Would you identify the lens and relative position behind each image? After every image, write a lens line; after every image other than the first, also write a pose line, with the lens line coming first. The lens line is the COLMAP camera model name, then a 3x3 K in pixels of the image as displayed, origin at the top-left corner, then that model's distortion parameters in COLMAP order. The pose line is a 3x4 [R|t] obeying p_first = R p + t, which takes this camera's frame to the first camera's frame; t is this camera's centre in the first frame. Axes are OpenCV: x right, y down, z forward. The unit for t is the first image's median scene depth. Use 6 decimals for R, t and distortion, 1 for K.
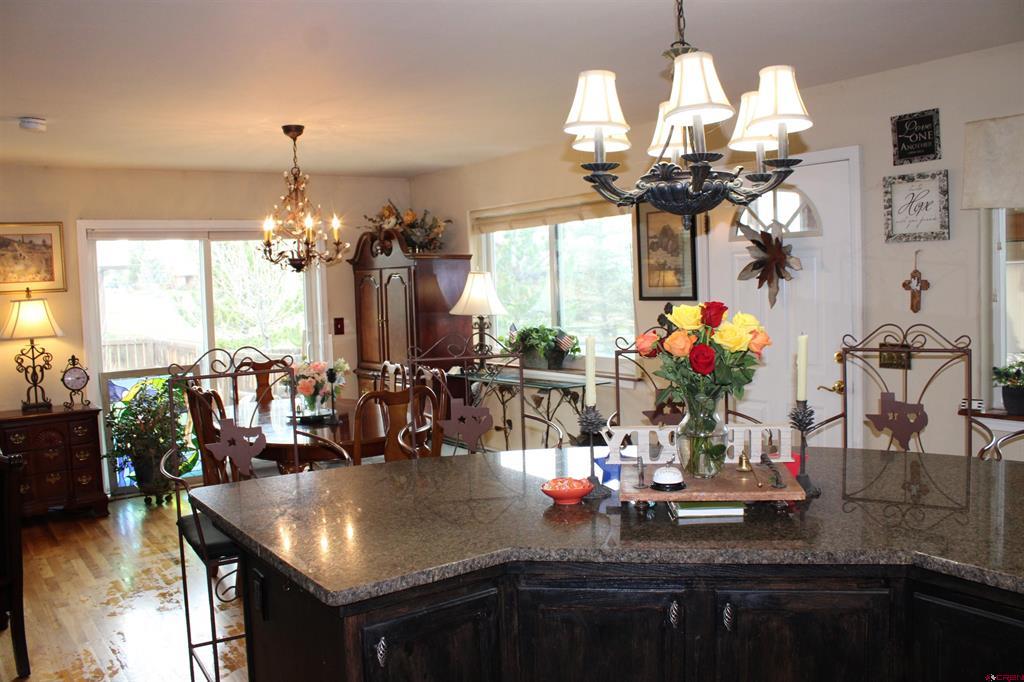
lens RADIAL K [[862.3, 0, 510.6], [0, 862.3, 325.9], [0, 0, 1]] dist [-0.163239, 0.148182]
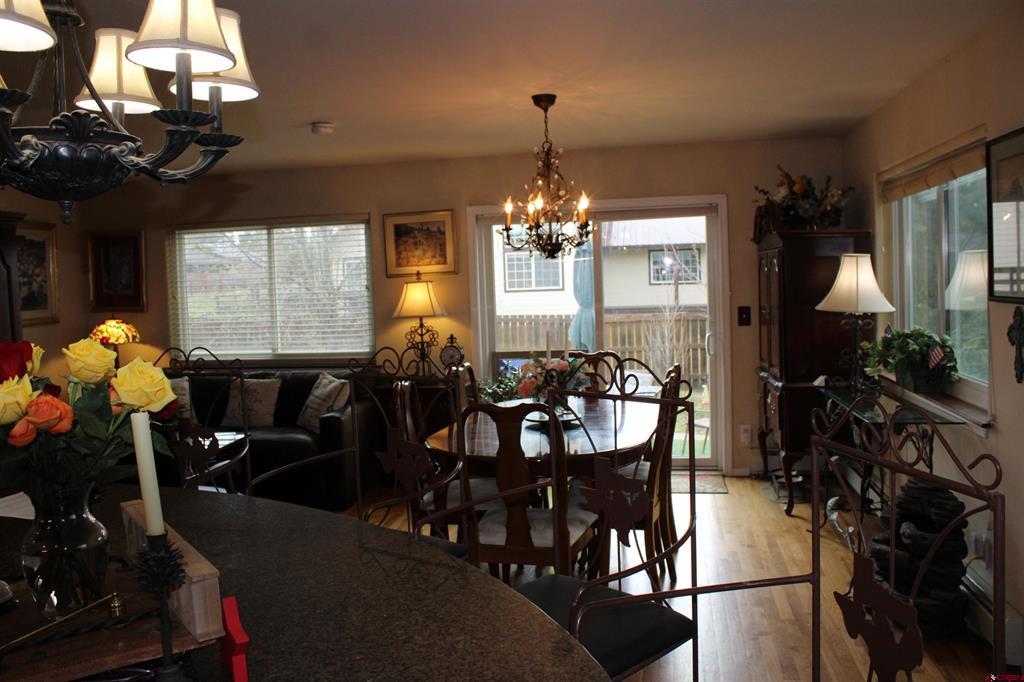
lens RADIAL K [[862.3, 0, 510.6], [0, 862.3, 325.9], [0, 0, 1]] dist [-0.163239, 0.148182]
pose [[0.685584, 0.051861, -0.726144, 0.336407], [-0.026885, 0.998583, 0.045936, -0.028973], [0.727497, -0.011971, 0.686006, 0.305307]]
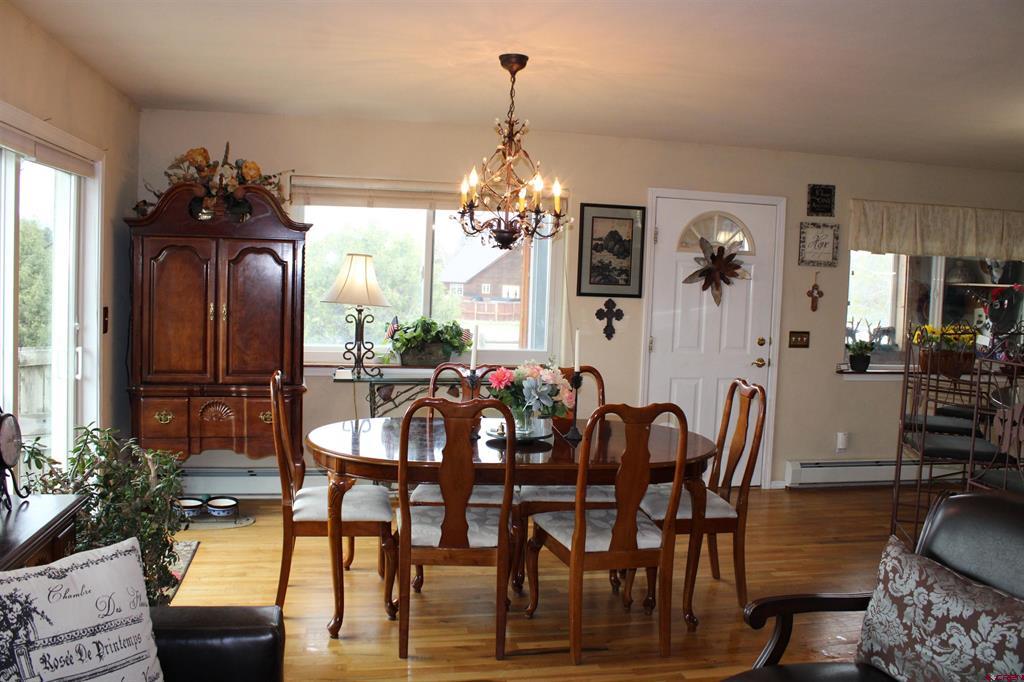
lens RADIAL K [[862.3, 0, 510.6], [0, 862.3, 325.9], [0, 0, 1]] dist [-0.163239, 0.148182]
pose [[0.413559, -0.007377, 0.910447, -0.826217], [-0.001391, 0.999961, 0.008734, -0.001236], [-0.910476, -0.004878, 0.413533, 0.595281]]
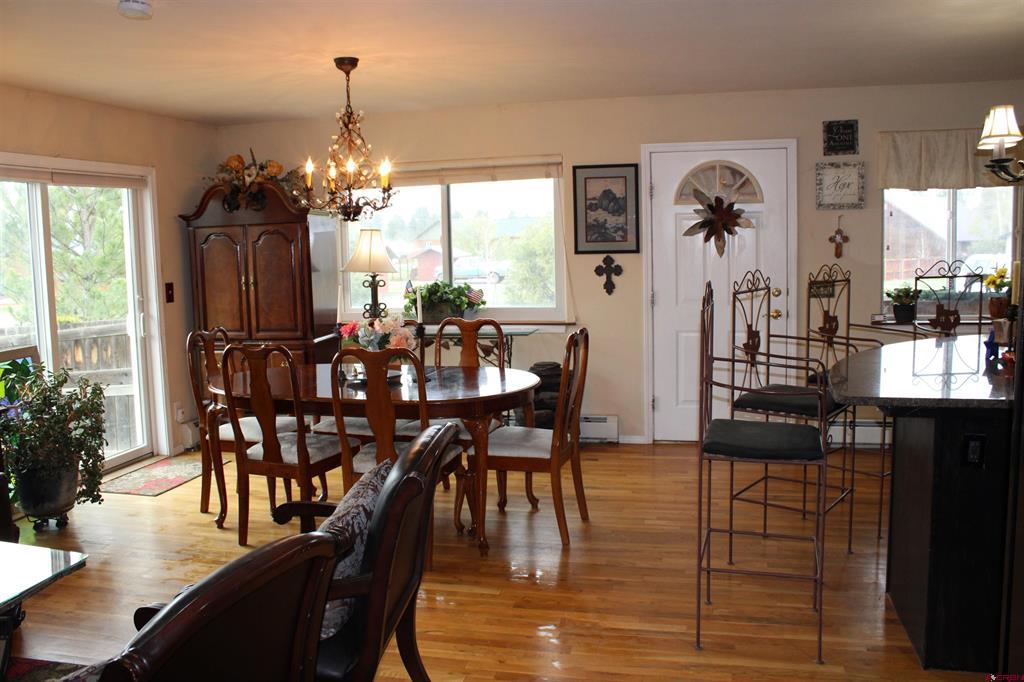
lens RADIAL K [[862.3, 0, 510.6], [0, 862.3, 325.9], [0, 0, 1]] dist [-0.163239, 0.148182]
pose [[0.759229, -0.055170, 0.648481, -0.626770], [0.035864, 0.998433, 0.042953, 0.012567], [-0.649834, -0.009354, 0.760018, 0.175509]]
